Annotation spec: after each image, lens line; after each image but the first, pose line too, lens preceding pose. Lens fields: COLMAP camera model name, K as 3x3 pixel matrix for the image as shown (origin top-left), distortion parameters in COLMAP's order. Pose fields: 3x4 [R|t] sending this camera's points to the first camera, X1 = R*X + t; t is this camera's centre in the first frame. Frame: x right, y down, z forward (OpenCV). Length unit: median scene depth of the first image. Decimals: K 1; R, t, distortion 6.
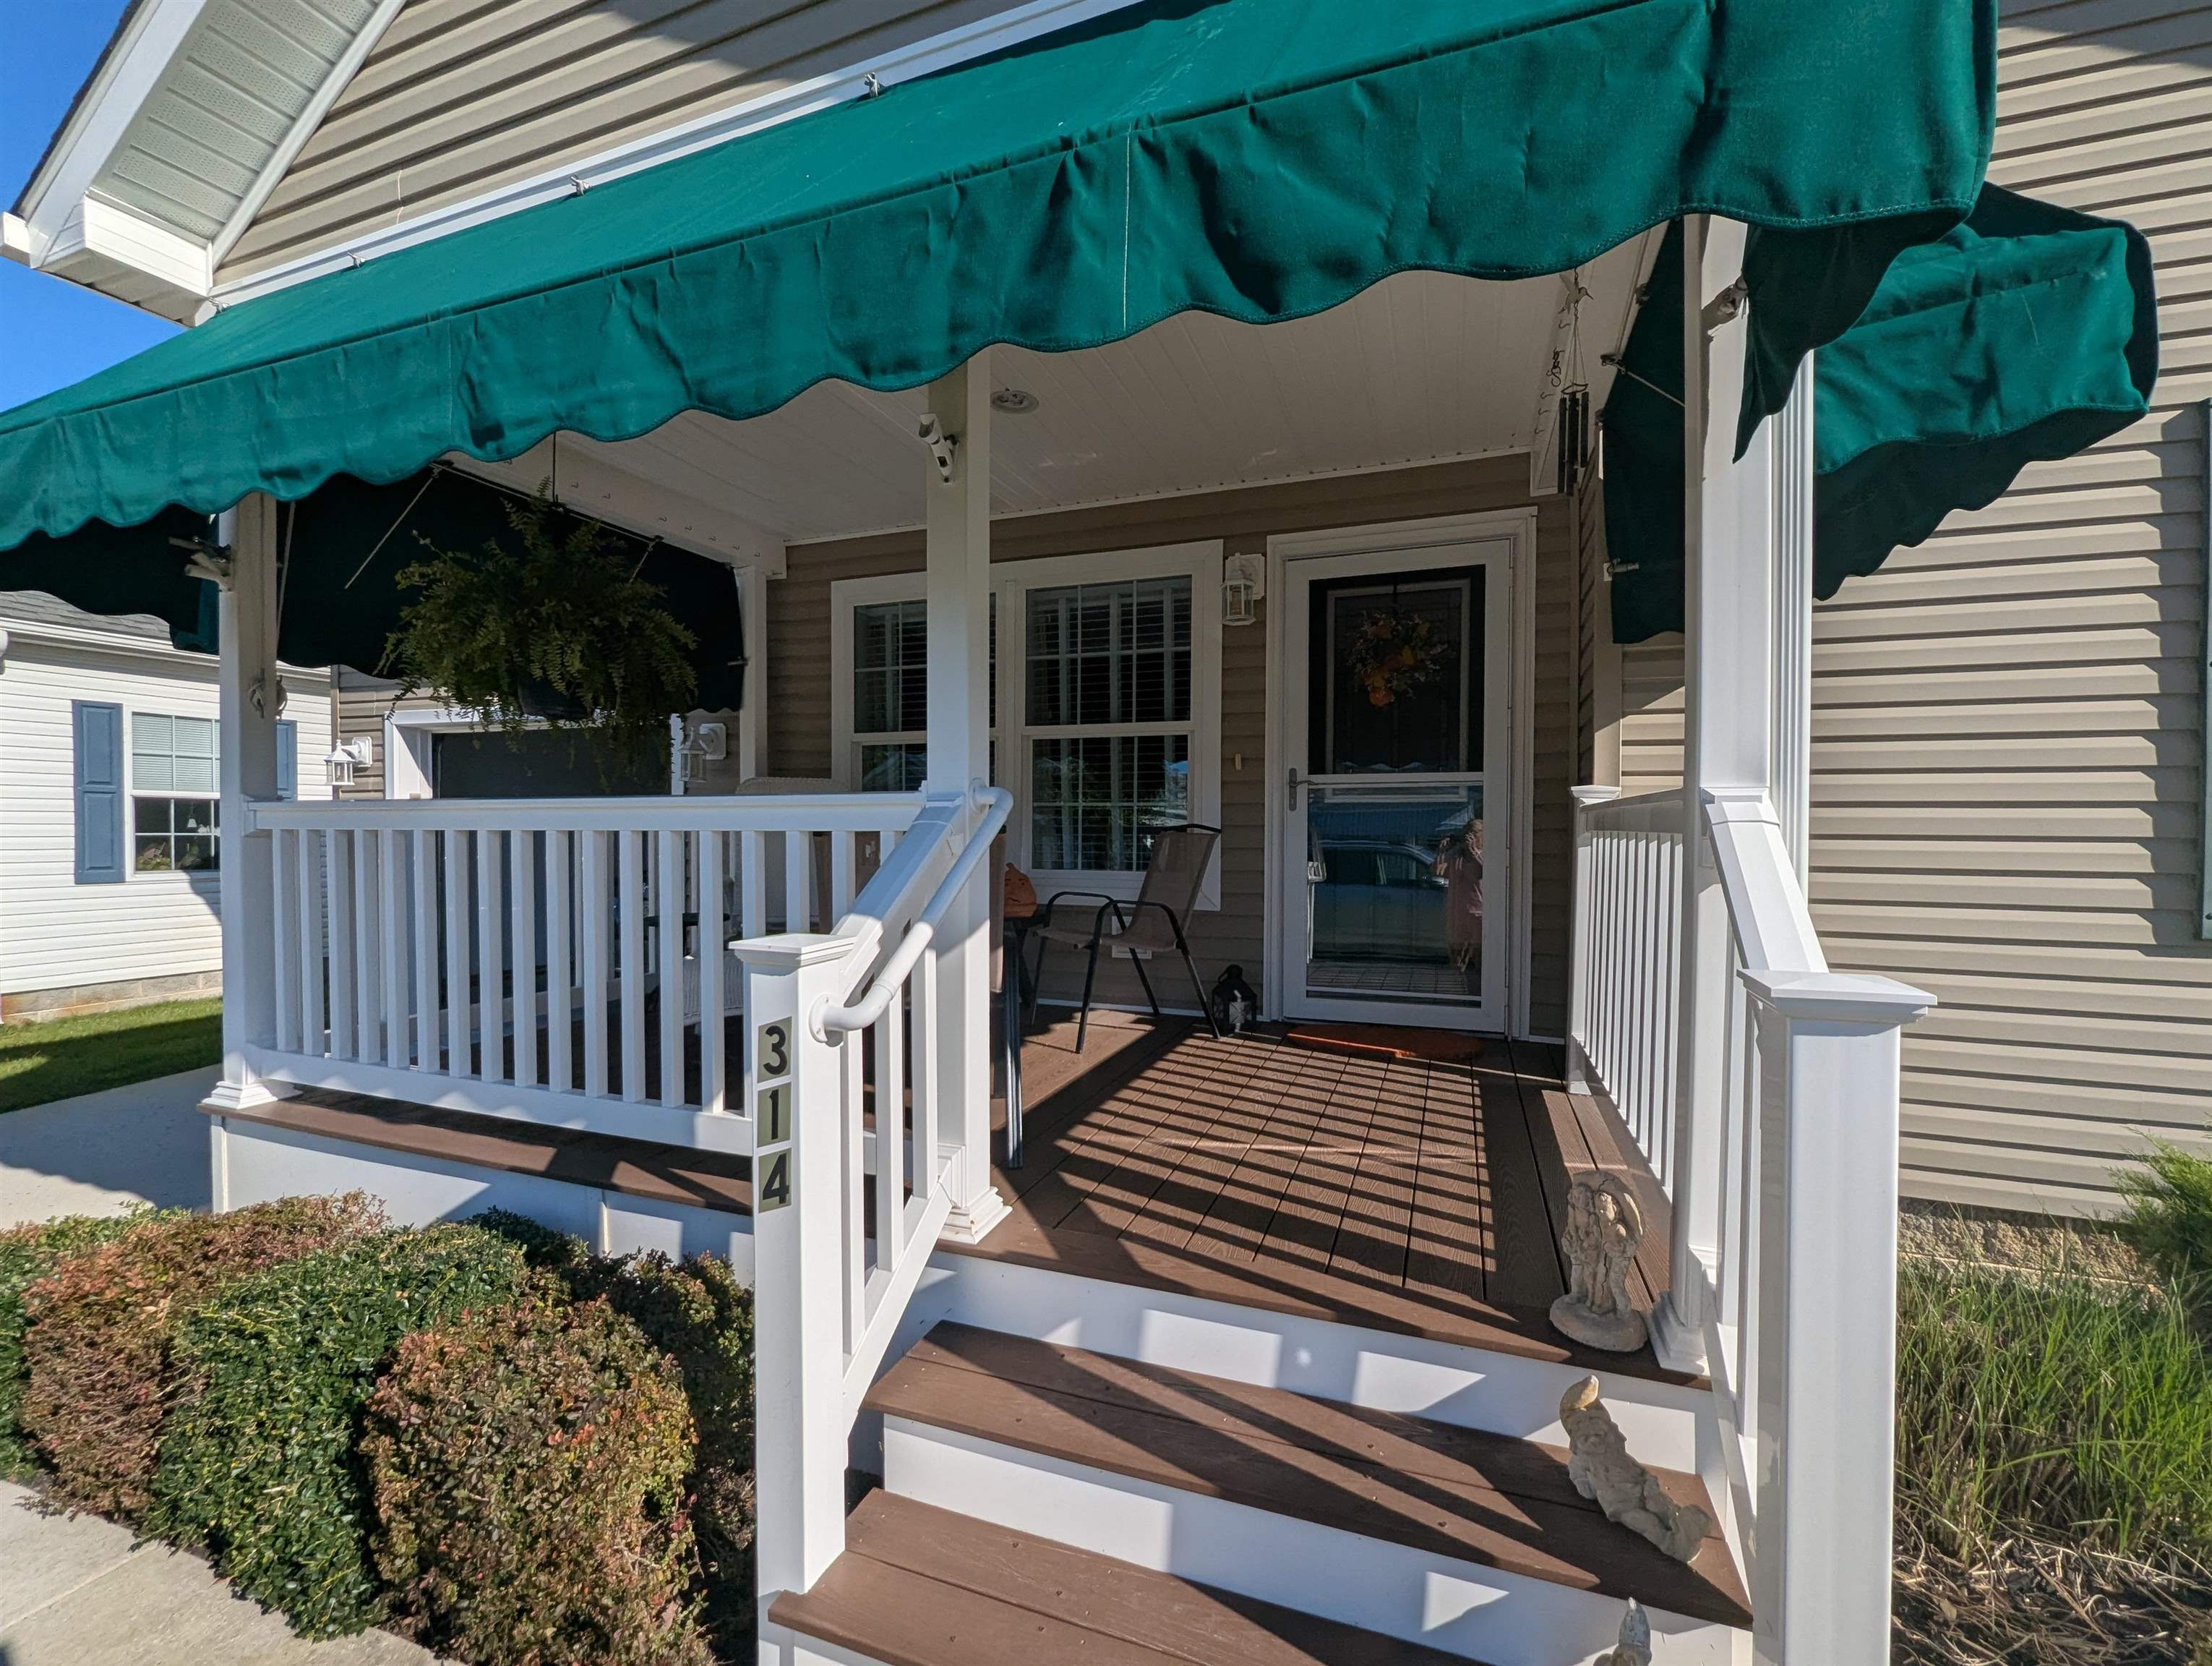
lens RADIAL K [[920.3, 0, 1109.6], [0, 920.3, 846.3], [0, 0, 1]] dist [-0.001267, 0.000174]
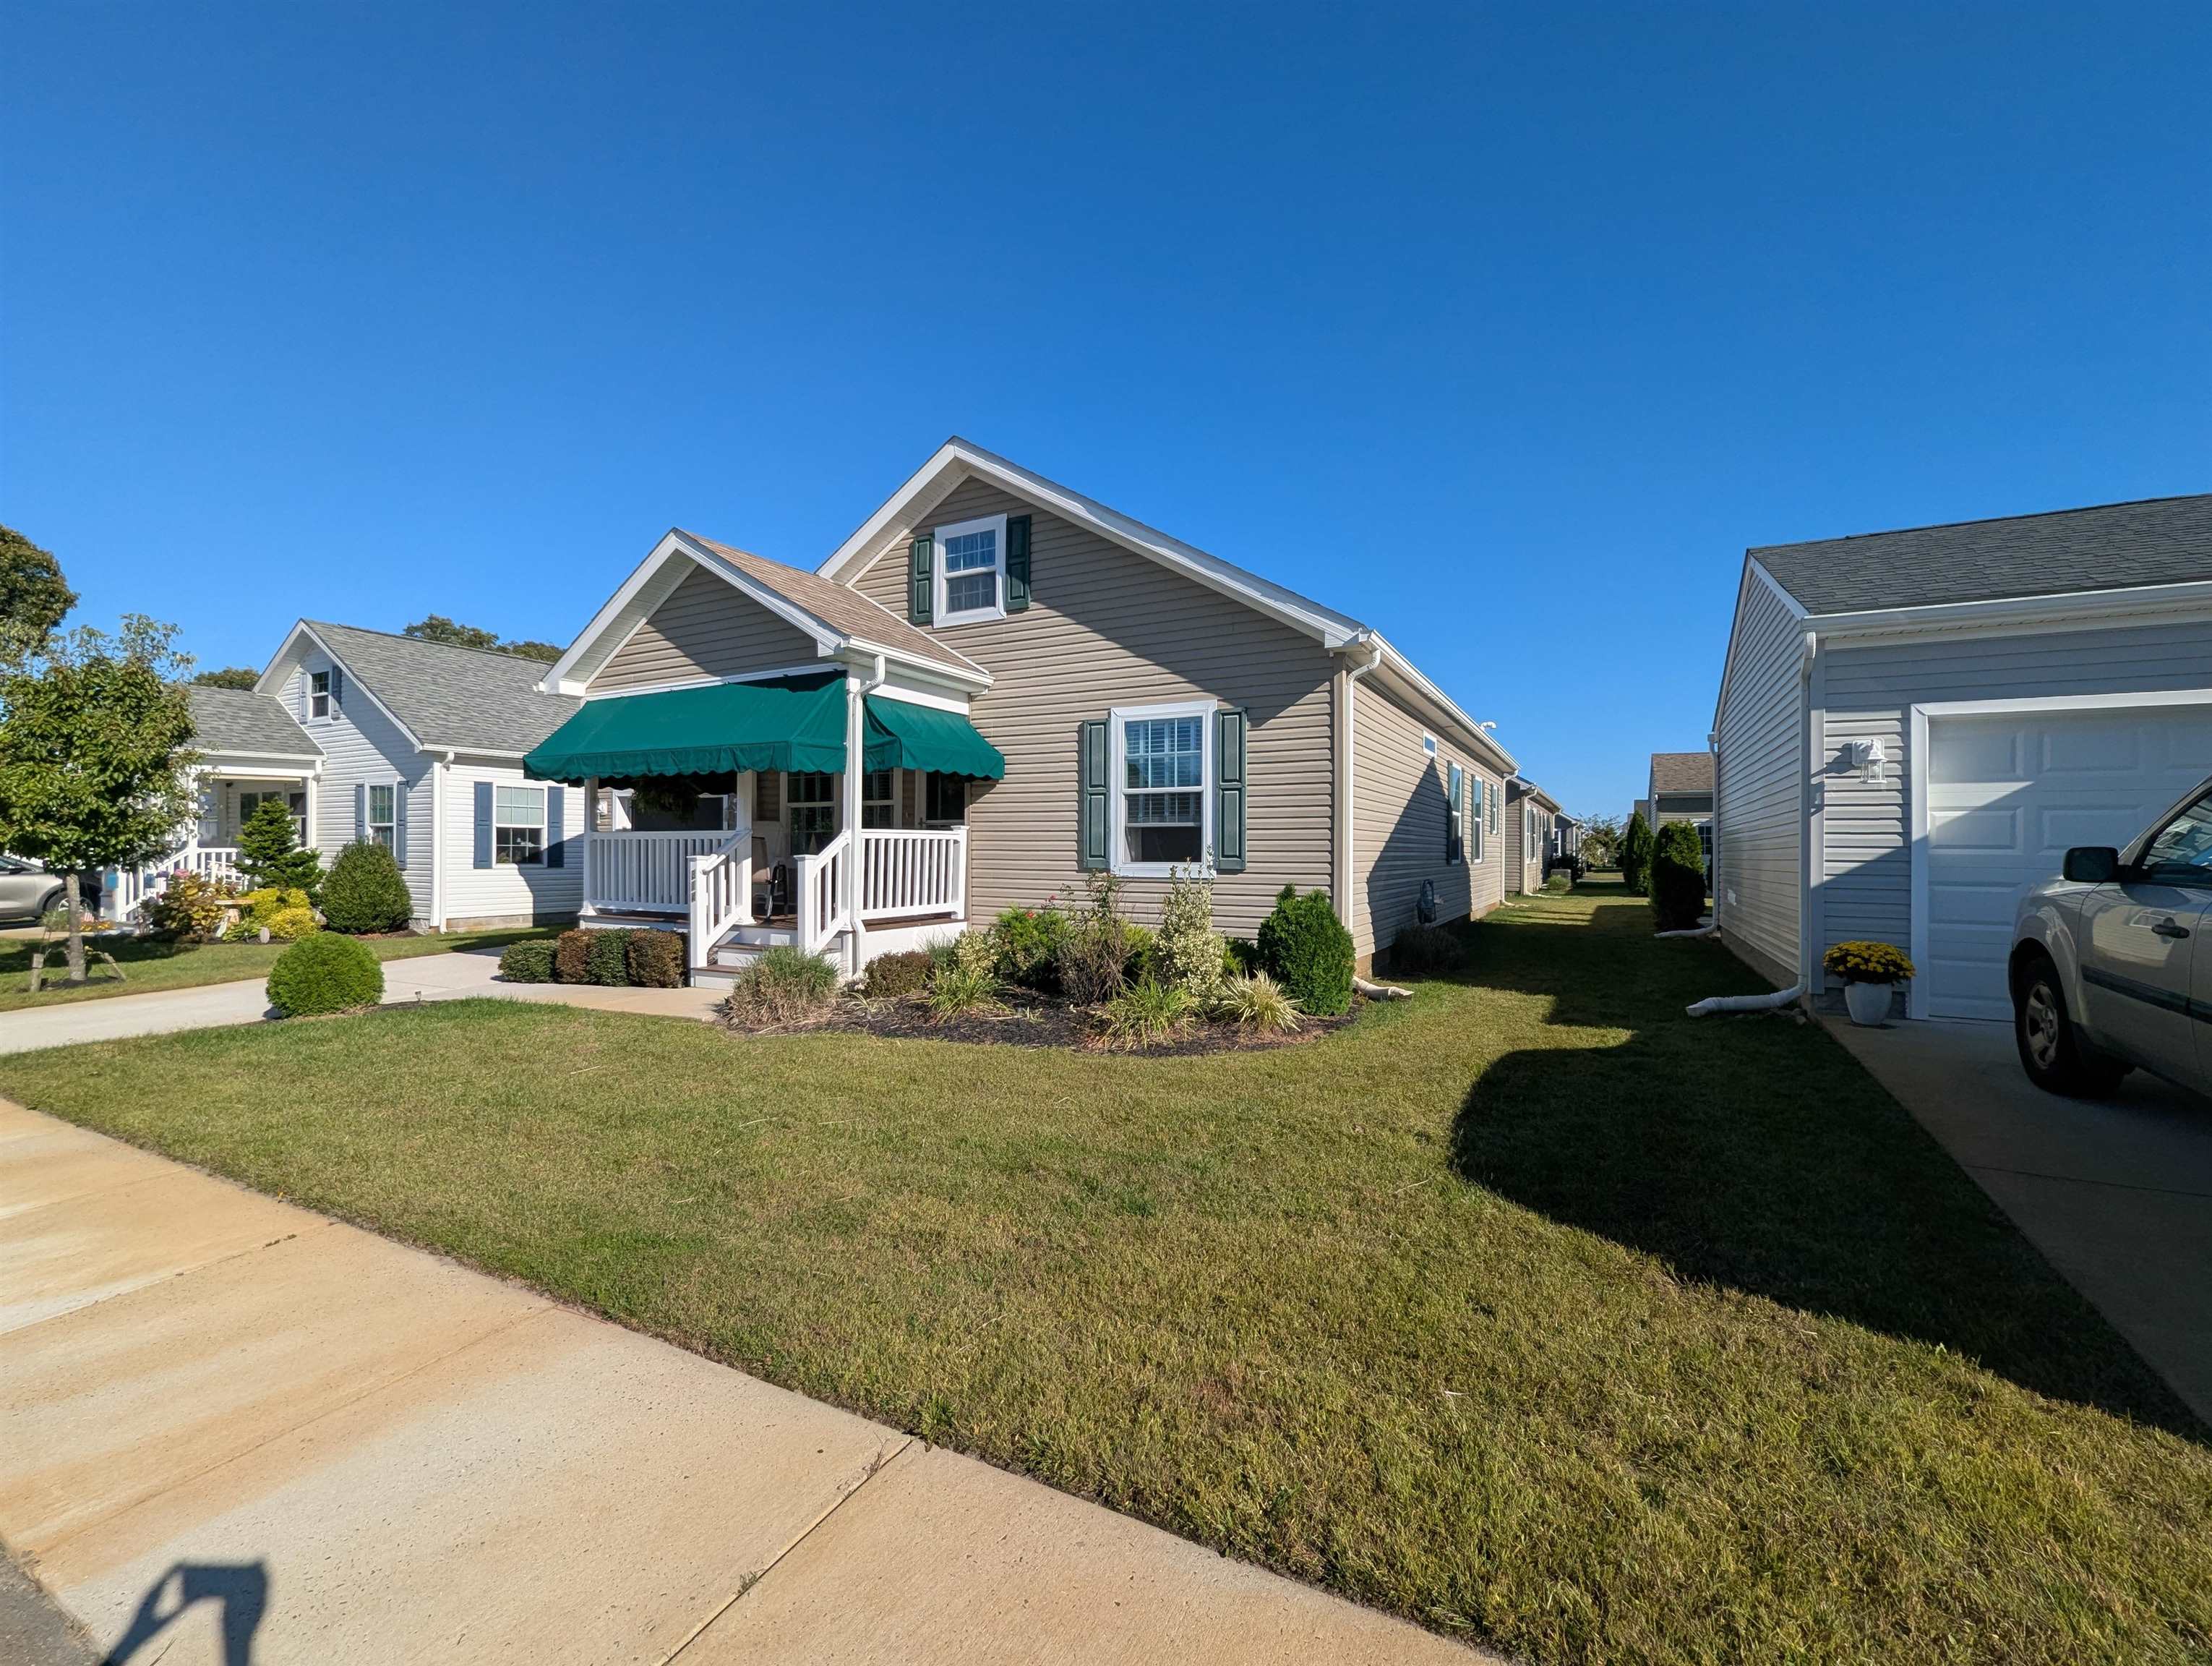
lens RADIAL K [[920.3, 0, 1109.6], [0, 920.3, 846.3], [0, 0, 1]] dist [-0.001267, 0.000174]
pose [[0.989954, 0.000102, -0.141389, 1.030748], [-0.003362, 0.999734, -0.022817, 0.055207], [0.141349, 0.023063, 0.989691, -1.476625]]
